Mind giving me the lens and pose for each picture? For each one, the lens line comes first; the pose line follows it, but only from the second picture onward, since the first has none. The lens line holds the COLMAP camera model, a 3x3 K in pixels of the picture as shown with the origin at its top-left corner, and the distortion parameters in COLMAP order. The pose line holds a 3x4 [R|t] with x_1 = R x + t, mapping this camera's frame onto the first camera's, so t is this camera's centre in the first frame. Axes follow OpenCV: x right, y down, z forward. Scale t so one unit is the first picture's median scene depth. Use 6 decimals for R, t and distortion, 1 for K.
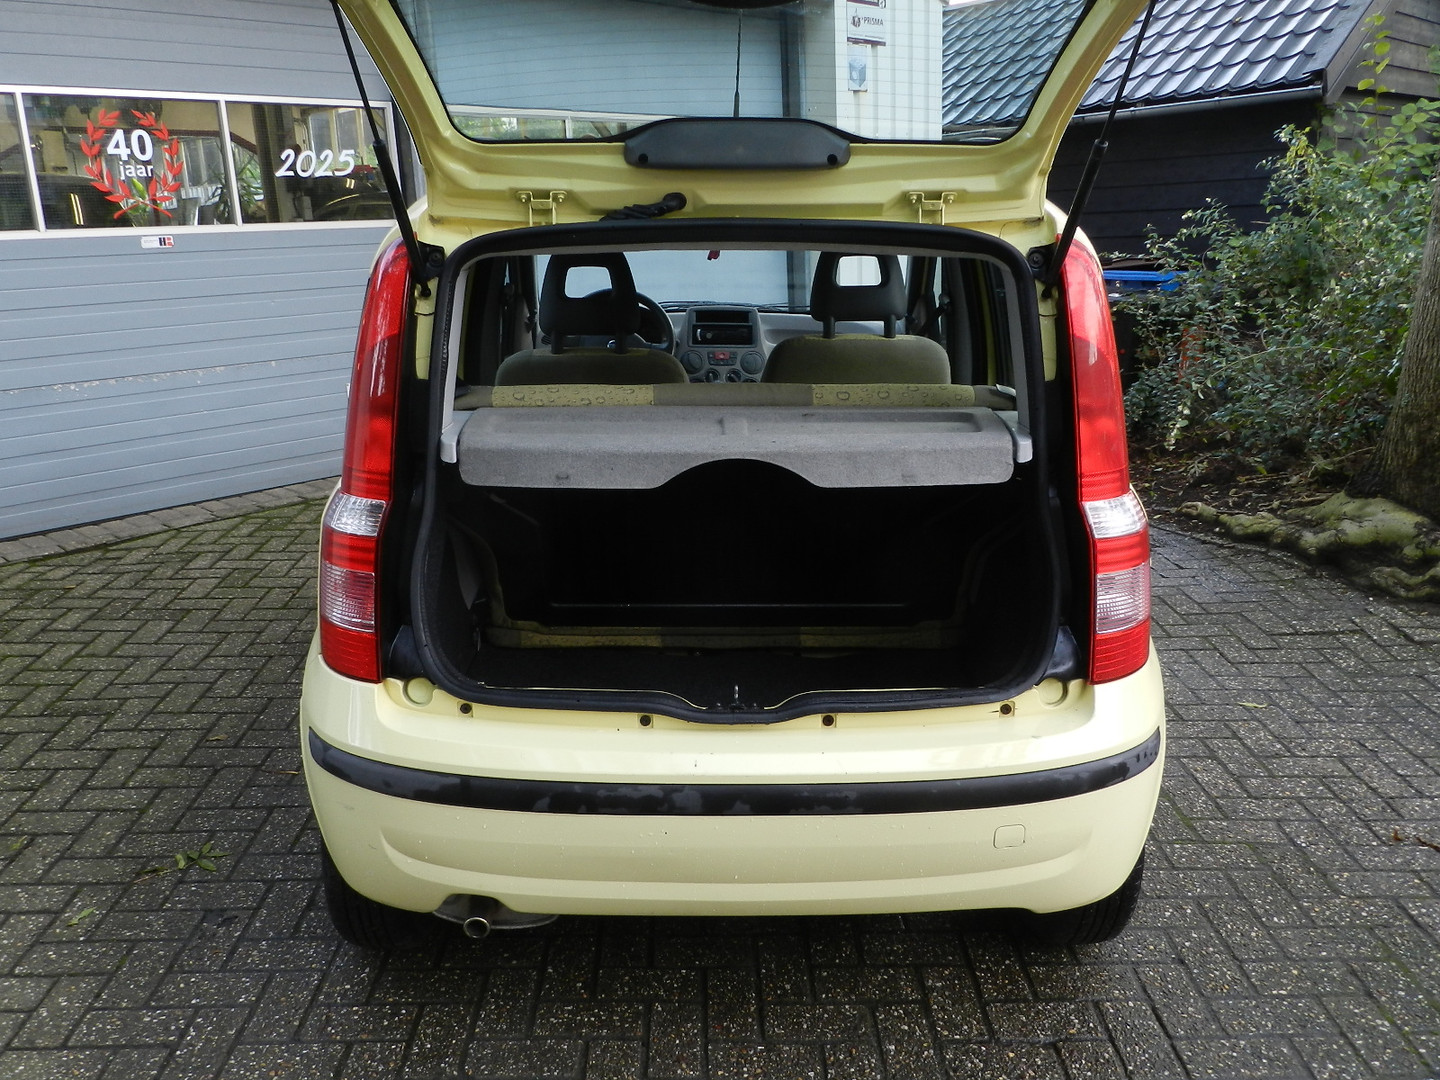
lens RADIAL K [[1188.9, 0, 720.0], [0, 1188.9, 540.0], [0, 0, 1]] dist [-0.007510, -0.018604]
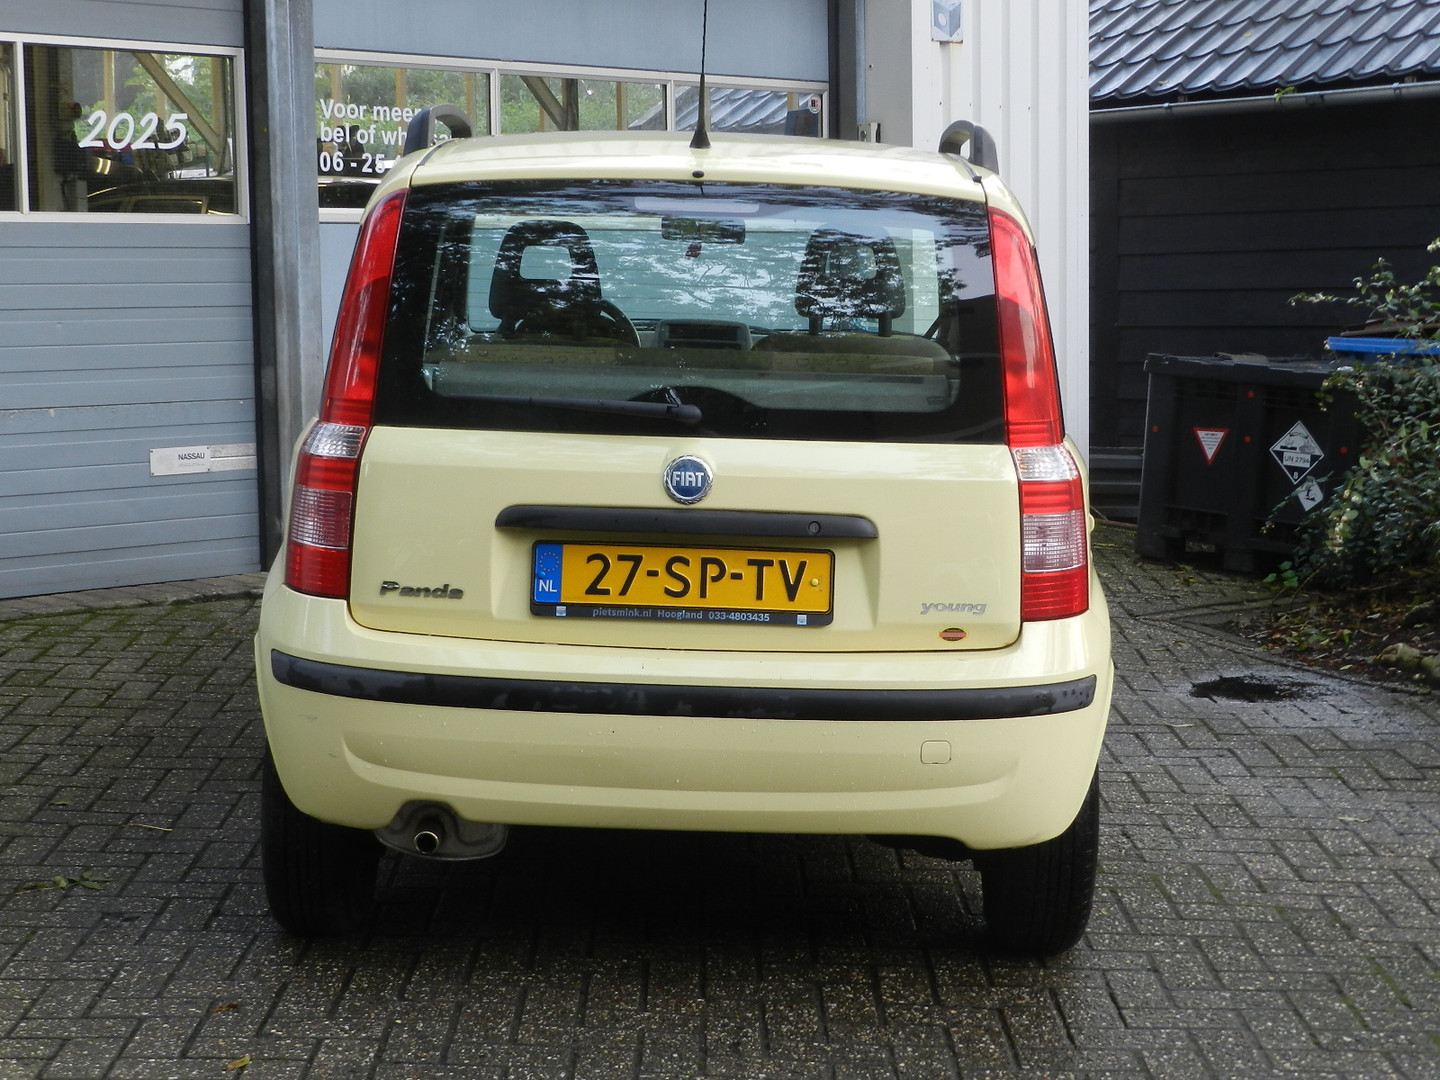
lens RADIAL K [[2573.5, 0, 725.7], [0, 2573.5, 543.0], [0, 0, 1]] dist [-0.025598, -0.037464]
pose [[0.999584, 0.028060, -0.006673, 0.026098], [-0.028762, 0.987016, -0.158024, 0.172553], [0.002152, 0.158151, 0.987413, -0.519409]]
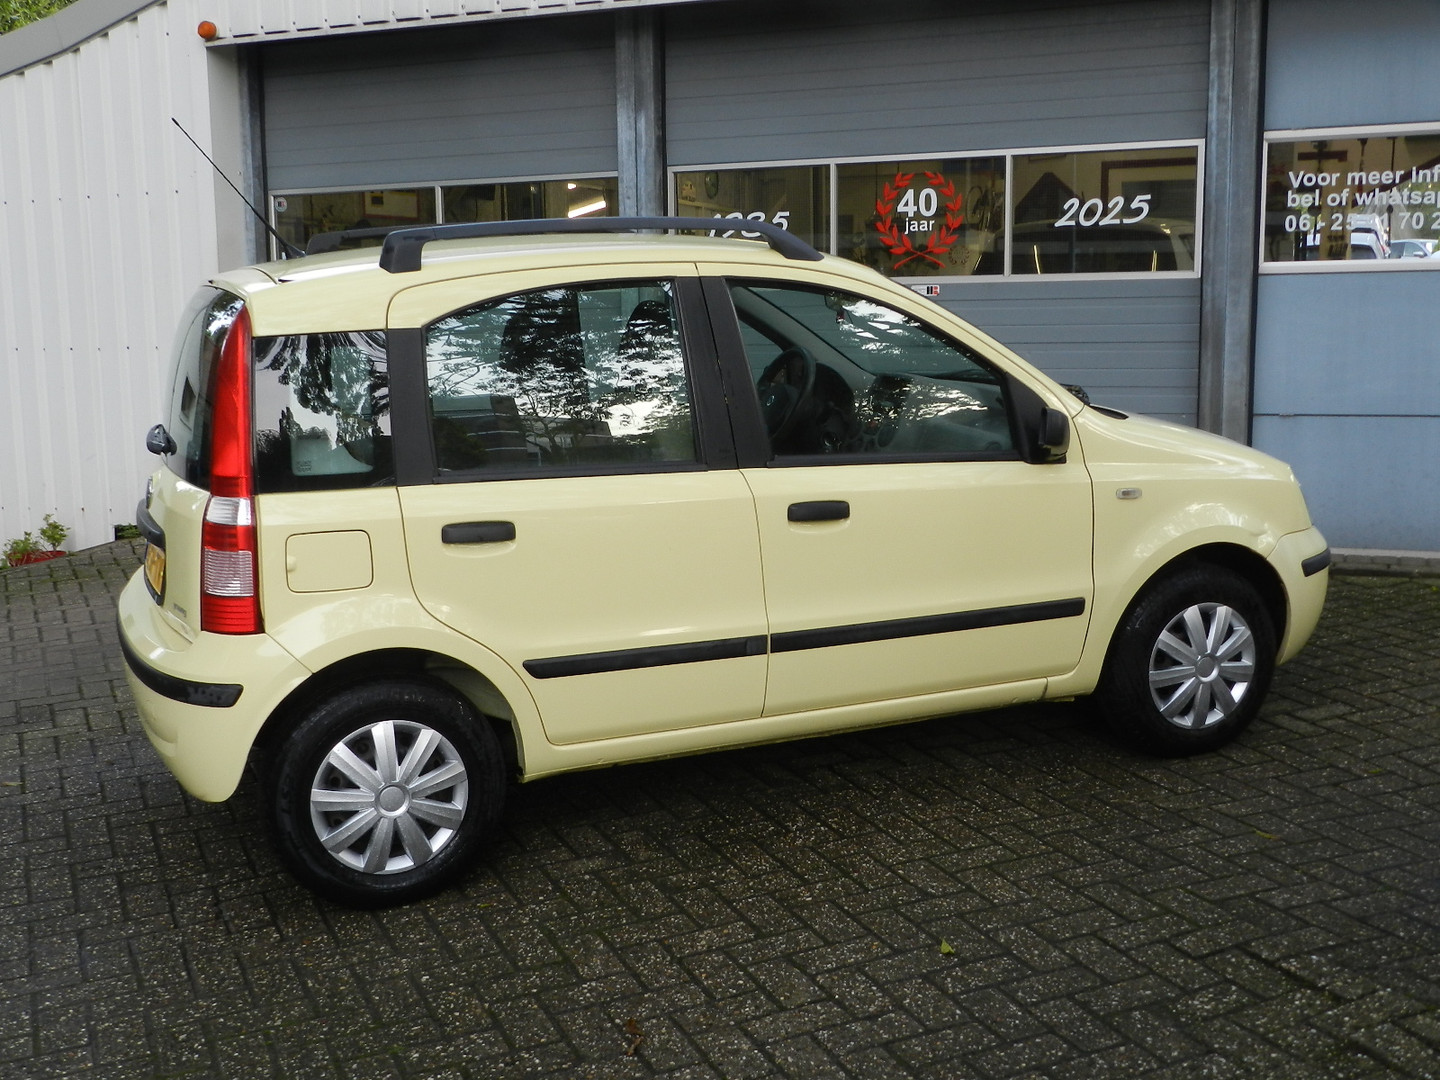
lens RADIAL K [[1626.4, 0, 720.0], [0, 1626.4, 540.0], [0, 0, 1]] dist [0.000497, 0.023132]
pose [[0.377422, 0.158592, -0.912360, 0.890121], [-0.236914, 0.968975, 0.070427, -0.098199], [0.895223, 0.189570, 0.403285, 0.300421]]
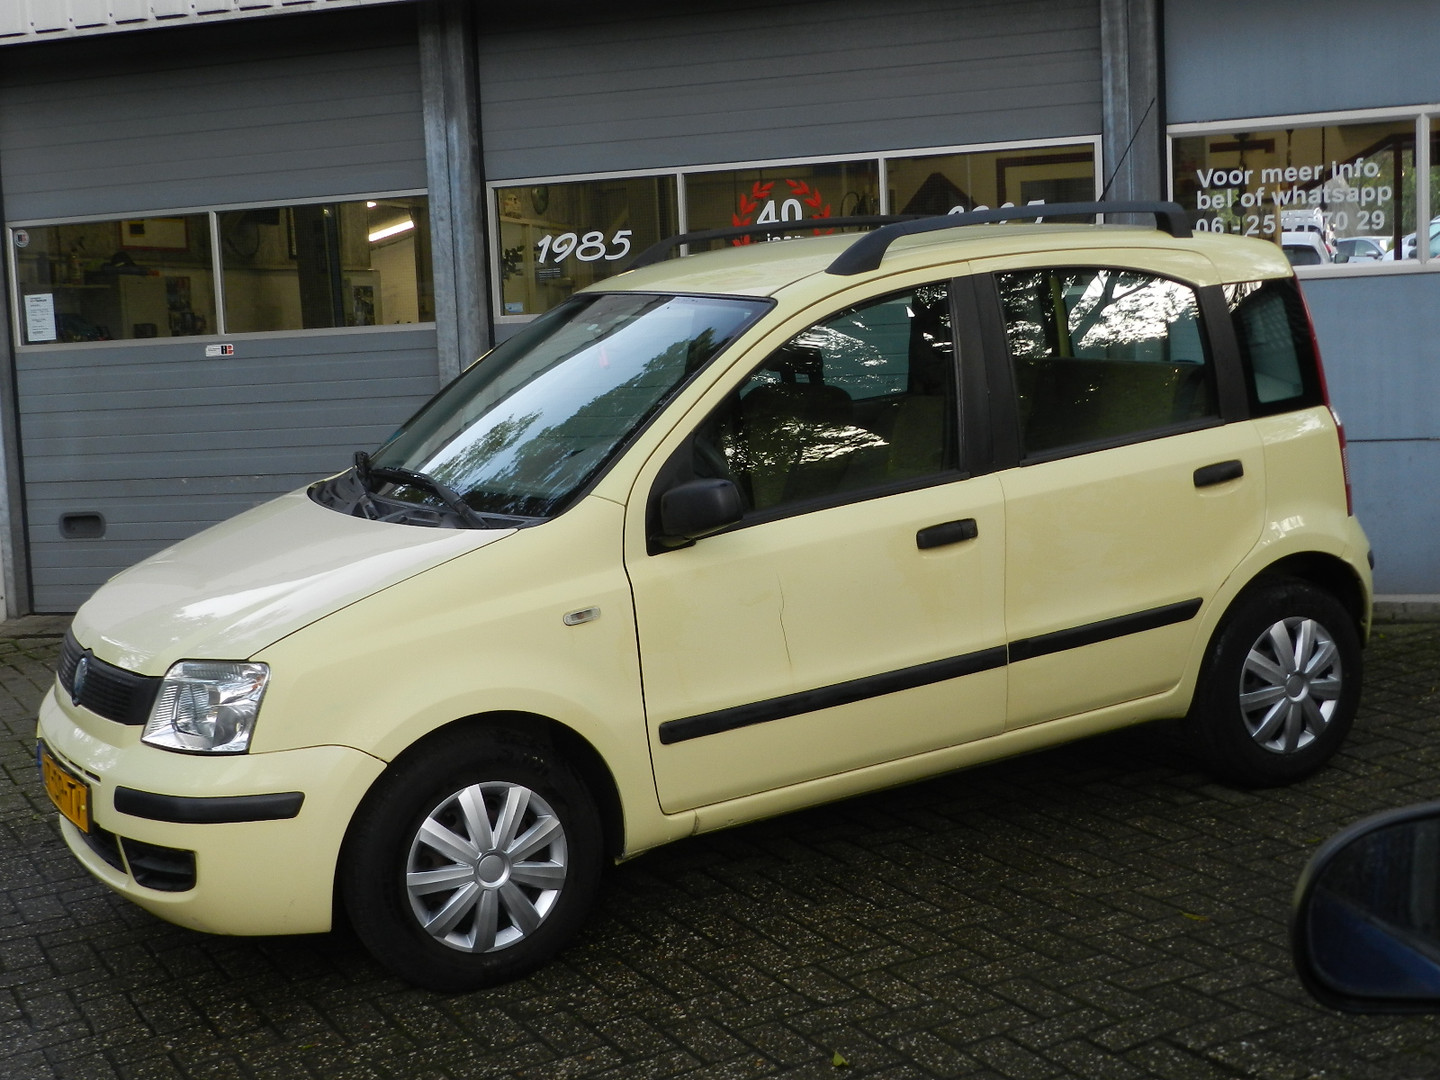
lens RADIAL K [[1979.0, 0, 720.0], [0, 1979.0, 540.0], [0, 0, 1]] dist [0.001929, 0.027854]
pose [[0.452715, 0.104246, -0.885540, 0.941362], [-0.198745, 0.979955, 0.013755, -0.096827], [0.869223, 0.169770, 0.464359, 0.280799]]
